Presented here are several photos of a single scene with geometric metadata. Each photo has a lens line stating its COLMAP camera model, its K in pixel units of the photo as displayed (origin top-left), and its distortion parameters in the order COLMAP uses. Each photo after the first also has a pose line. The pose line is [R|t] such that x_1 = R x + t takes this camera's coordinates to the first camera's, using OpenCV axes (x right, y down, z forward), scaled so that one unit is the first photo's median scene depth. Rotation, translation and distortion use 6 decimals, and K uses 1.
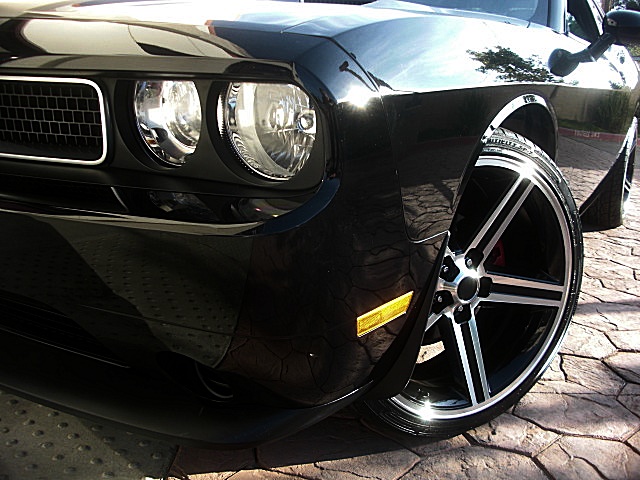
lens RADIAL K [[605.9, 0, 306.4], [0, 605.9, 237.3], [0, 0, 1]] dist [-0.119523, 0.000000]
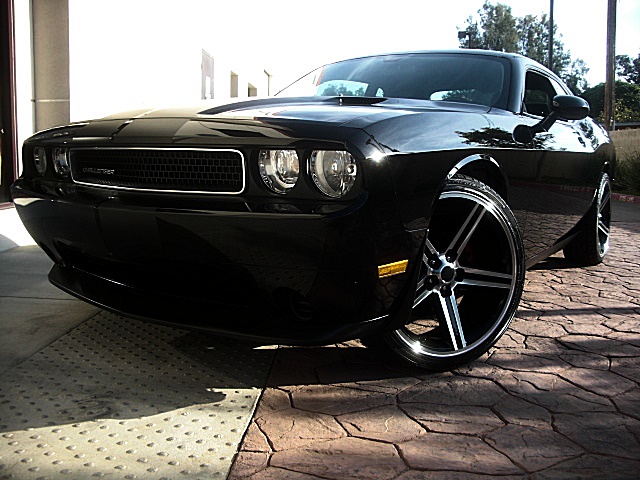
lens RADIAL K [[605.9, 0, 320.9], [0, 605.9, 241.5], [0, 0, 1]] dist [-0.119523, 0.000000]
pose [[0.999729, -0.014670, -0.018073, -0.040432], [0.012624, 0.994015, -0.108513, 0.162836], [0.019556, 0.108256, 0.993931, -0.600894]]
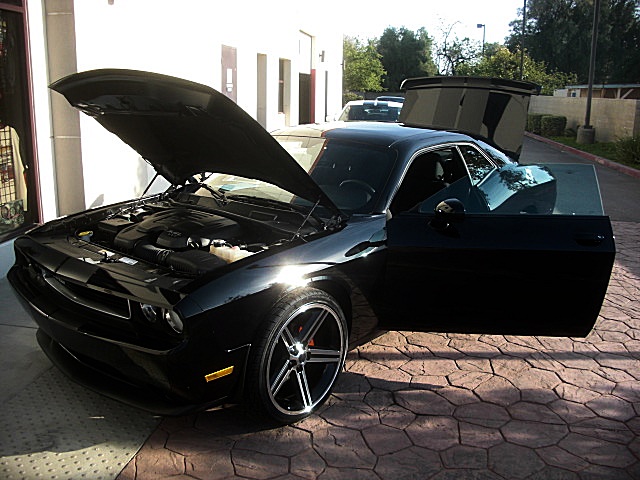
lens RADIAL K [[605.9, 0, 321.1], [0, 605.9, 243.0], [0, 0, 1]] dist [-0.119523, 0.000000]
pose [[0.992449, 0.016551, -0.121537, 0.656127], [-0.016722, 0.999860, -0.000388, -0.345023], [0.121514, 0.002417, 0.992587, -1.241836]]
